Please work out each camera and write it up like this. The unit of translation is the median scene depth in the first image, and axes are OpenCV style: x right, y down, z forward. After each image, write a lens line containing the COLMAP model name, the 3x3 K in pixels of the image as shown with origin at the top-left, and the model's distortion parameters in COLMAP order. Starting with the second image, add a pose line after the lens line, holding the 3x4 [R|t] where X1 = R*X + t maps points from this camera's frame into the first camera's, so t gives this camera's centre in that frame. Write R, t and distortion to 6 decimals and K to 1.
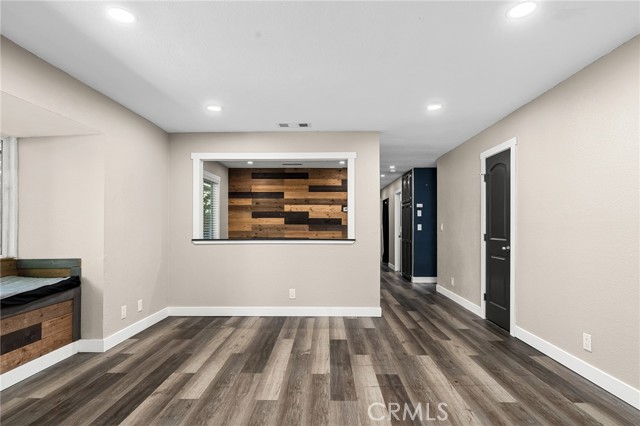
lens RADIAL K [[337.8, 0, 321.1], [0, 337.8, 225.4], [0, 0, 1]] dist [-0.001082, -0.000371]
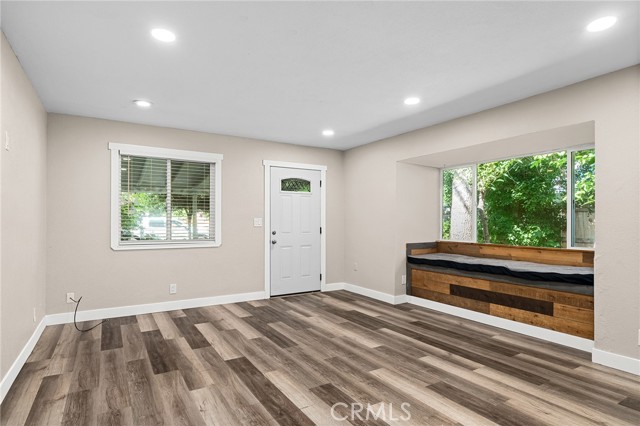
lens RADIAL K [[346.9, 0, 320.7], [0, 346.9, 220.6], [0, 0, 1]] dist [0.000613, 0.000455]
pose [[-0.841497, -0.005616, -0.540232, 0.480179], [-0.002016, 0.999972, -0.007254, 0.004615], [0.540258, -0.005015, -0.841485, 1.404236]]
